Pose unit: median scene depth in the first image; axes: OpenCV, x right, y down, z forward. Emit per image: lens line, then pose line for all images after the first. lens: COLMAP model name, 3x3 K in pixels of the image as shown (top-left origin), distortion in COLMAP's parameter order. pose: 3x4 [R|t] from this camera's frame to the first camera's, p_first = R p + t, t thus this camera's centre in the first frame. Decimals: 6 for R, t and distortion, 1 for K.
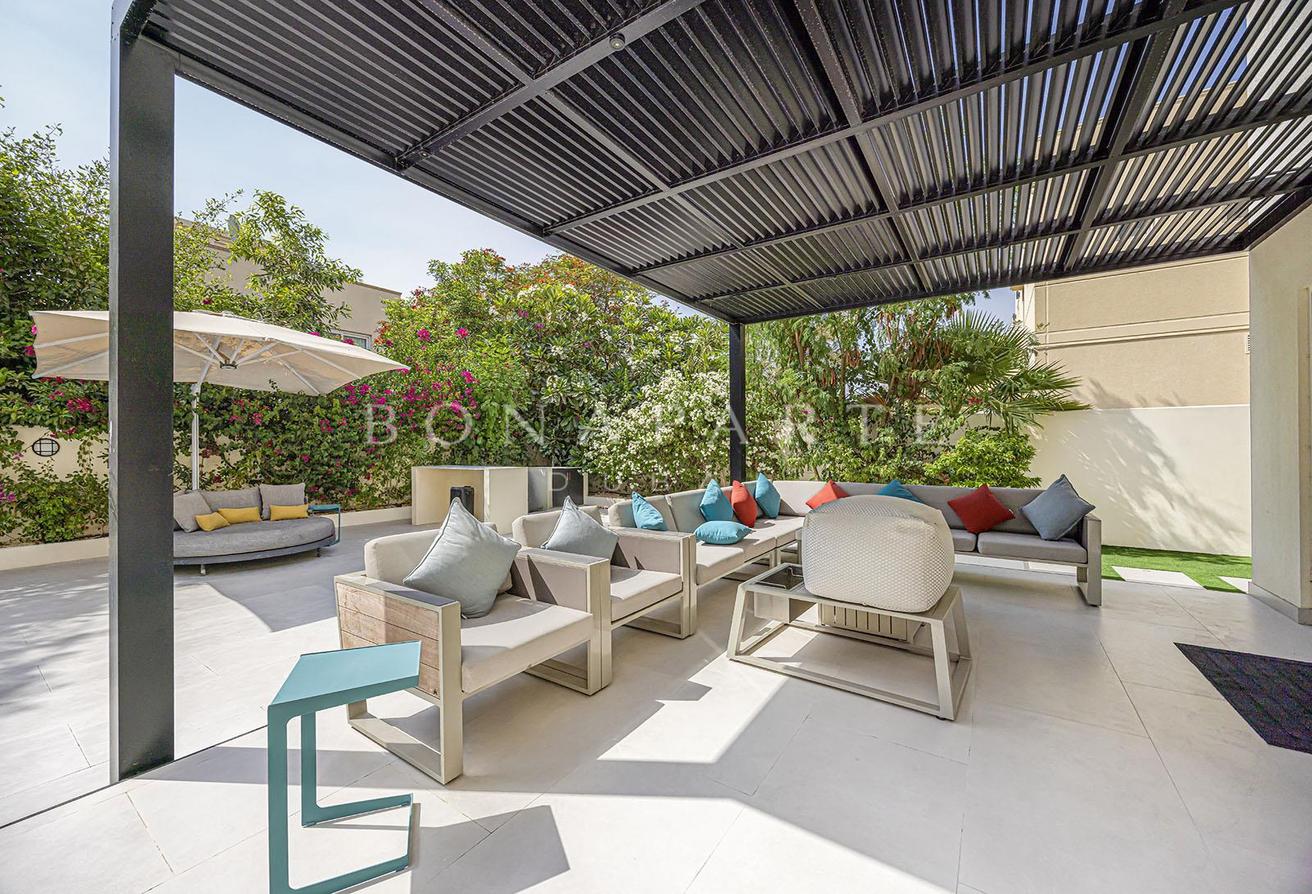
lens RADIAL K [[505.3, 0, 649.4], [0, 505.3, 446.0], [0, 0, 1]] dist [0.002668, 0.000244]
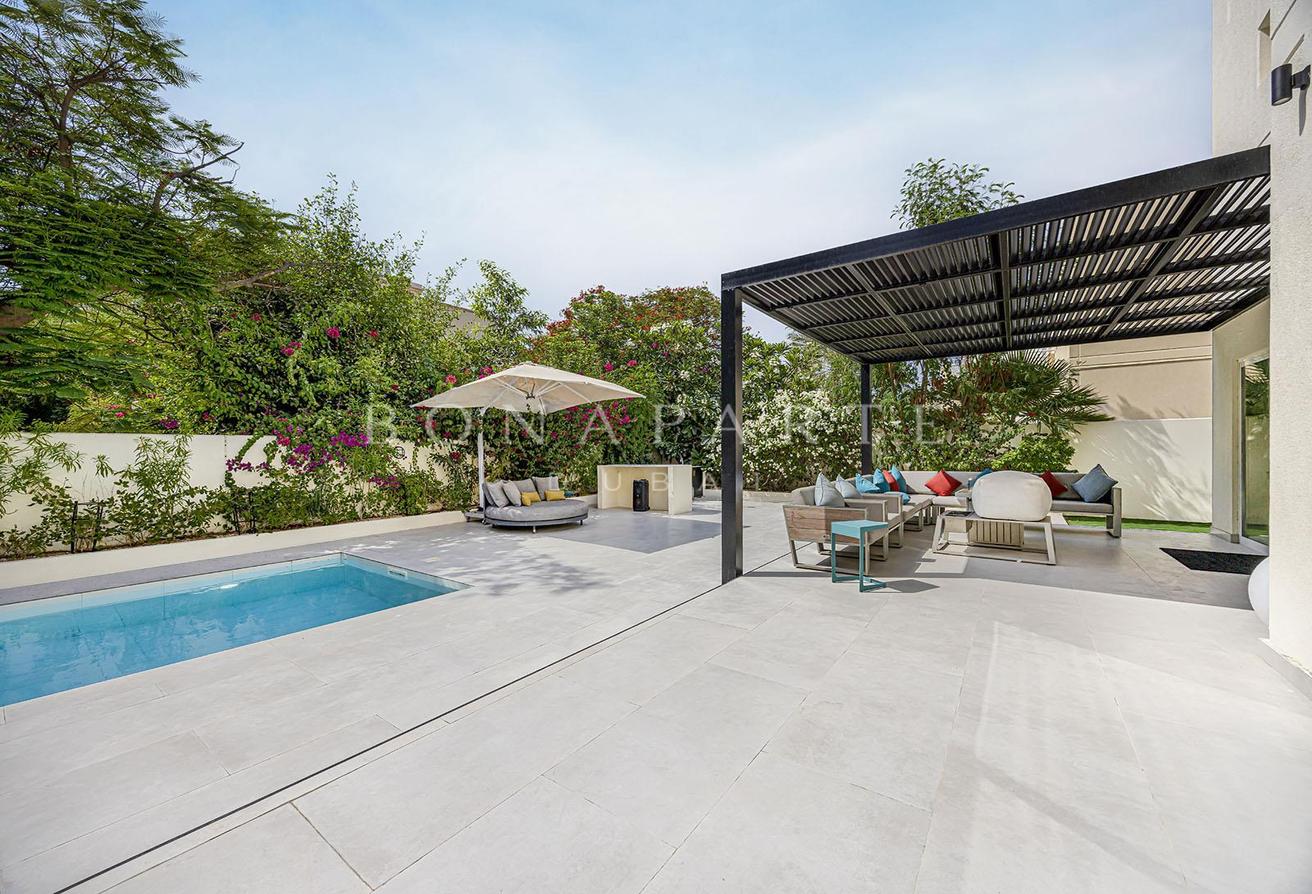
lens RADIAL K [[505.3, 0, 647.3], [0, 505.3, 453.8], [0, 0, 1]] dist [0.002668, 0.000244]
pose [[0.999377, -0.005958, -0.034778, -0.340808], [0.006279, 0.999939, 0.009118, -0.001938], [0.034721, -0.009331, 0.999353, -0.401387]]
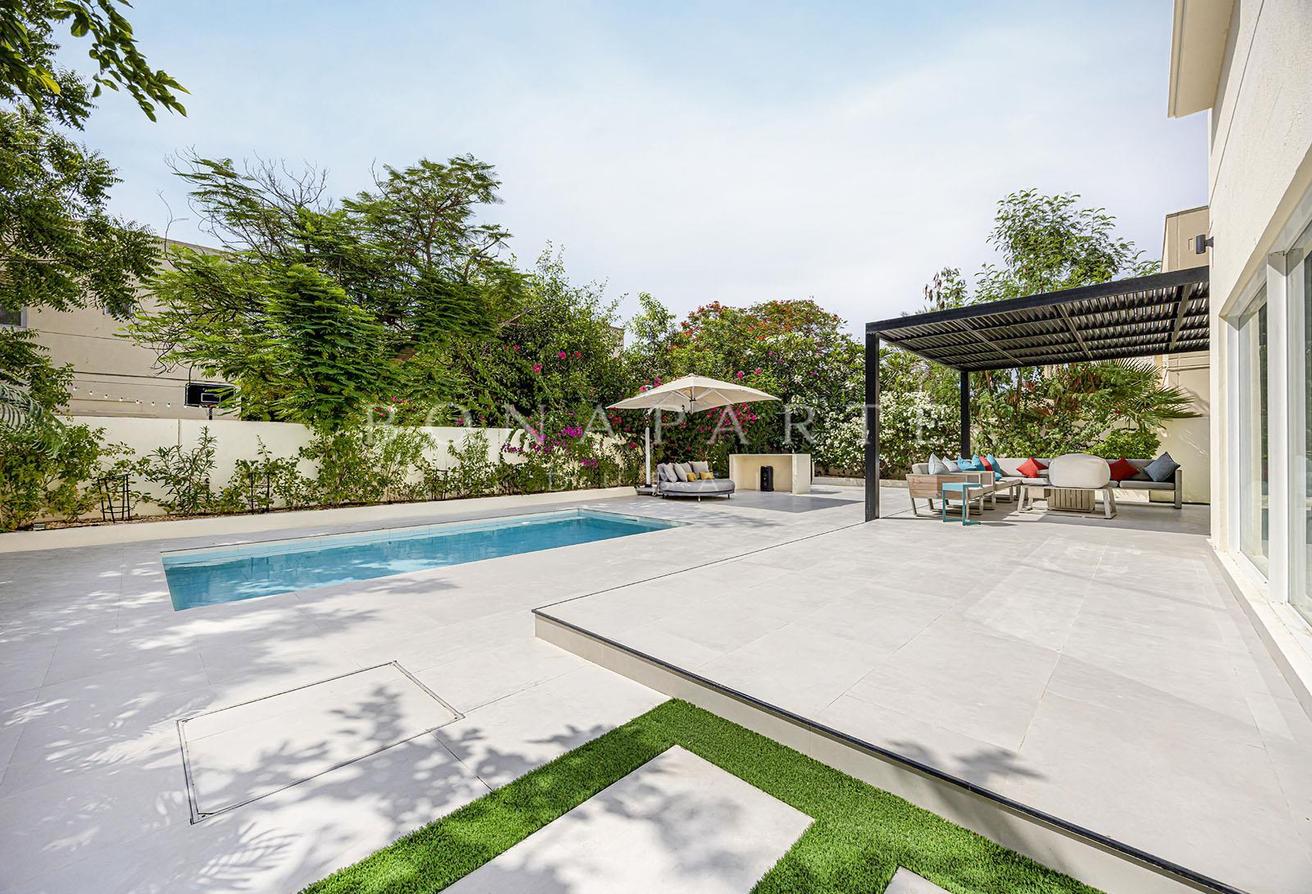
lens RADIAL K [[505.3, 0, 650.6], [0, 505.3, 440.8], [0, 0, 1]] dist [0.002668, 0.000244]
pose [[0.984167, -0.002124, -0.177233, -0.507708], [0.000193, 0.999940, -0.010911, 0.017525], [0.177246, 0.010704, 0.984108, -0.804851]]
